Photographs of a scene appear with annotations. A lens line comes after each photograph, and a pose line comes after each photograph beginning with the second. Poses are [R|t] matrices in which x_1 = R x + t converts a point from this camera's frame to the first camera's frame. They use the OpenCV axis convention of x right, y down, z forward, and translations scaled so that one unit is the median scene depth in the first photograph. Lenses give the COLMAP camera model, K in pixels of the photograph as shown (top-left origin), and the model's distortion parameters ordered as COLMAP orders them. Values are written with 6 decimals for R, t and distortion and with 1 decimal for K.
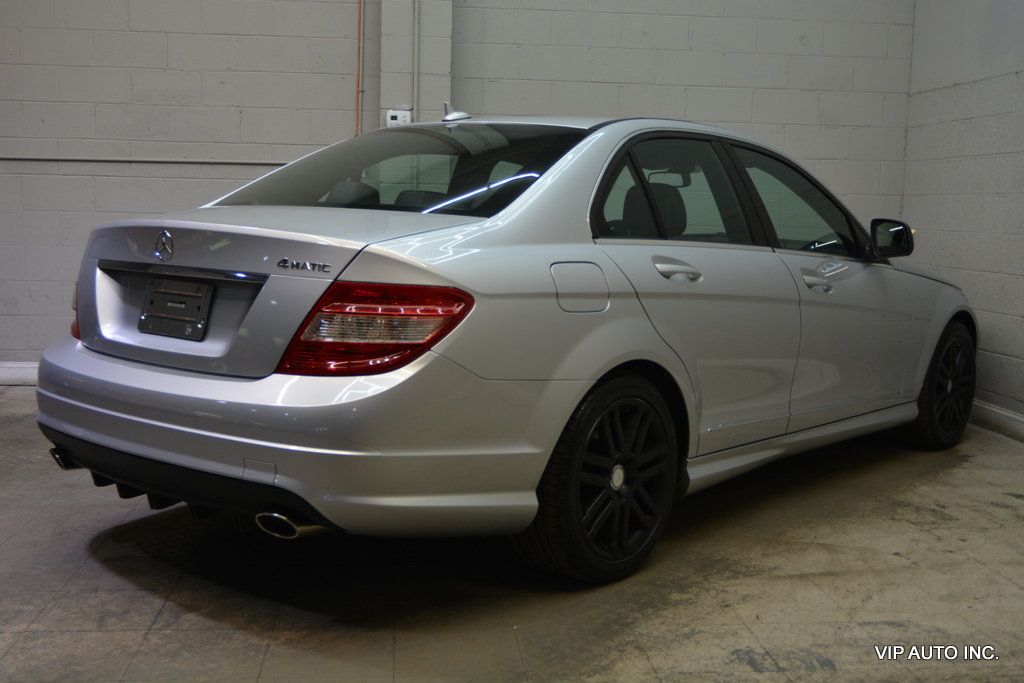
lens RADIAL K [[1159.8, 0, 512.0], [0, 1159.8, 341.5], [0, 0, 1]] dist [-0.005848, -0.002548]
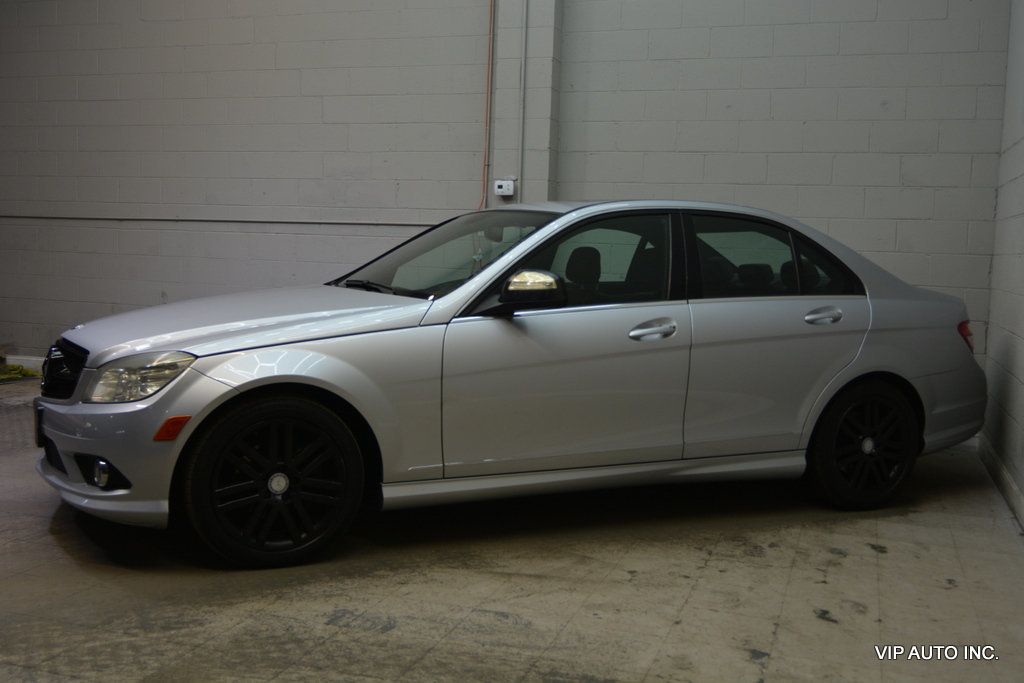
lens RADIAL K [[1076.3, 0, 512.0], [0, 1076.3, 341.5], [0, 0, 1]] dist [-0.002575, -0.002436]
pose [[0.912021, 0.042722, -0.407911, 0.695746], [-0.059006, 0.997881, -0.027416, -0.004892], [0.405876, 0.049073, 0.912610, -0.013700]]
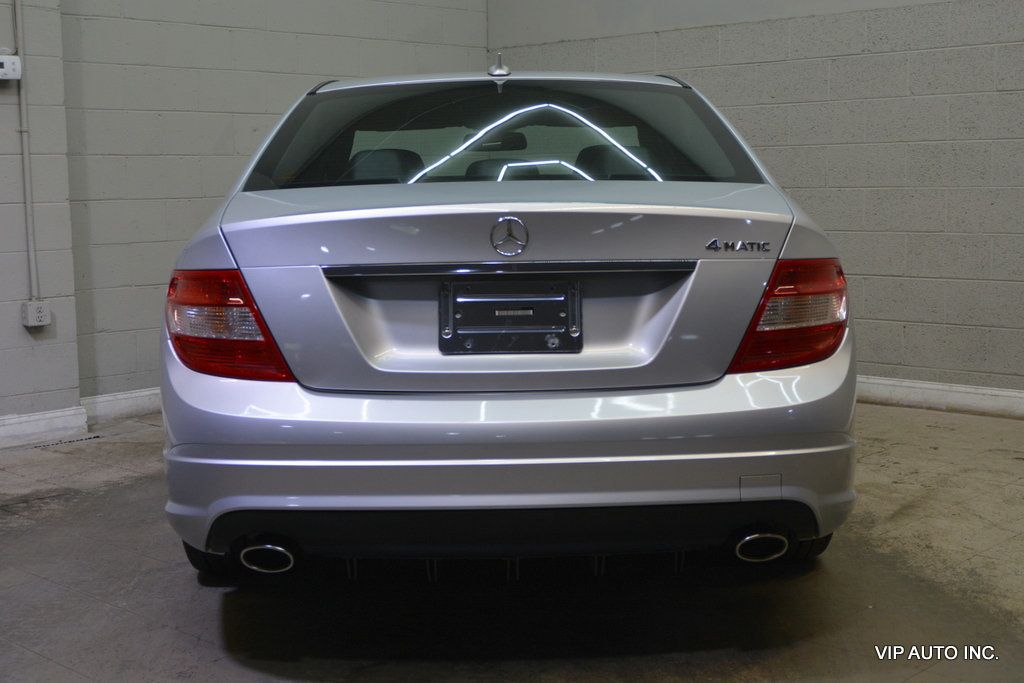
lens RADIAL K [[1362.9, 0, 512.0], [0, 1362.9, 341.5], [0, 0, 1]] dist [0.003251, -0.015466]
pose [[0.752088, -0.114285, 0.649079, -0.810125], [0.109343, 0.992839, 0.048116, -0.051624], [-0.649929, 0.034785, 0.759198, 0.284068]]
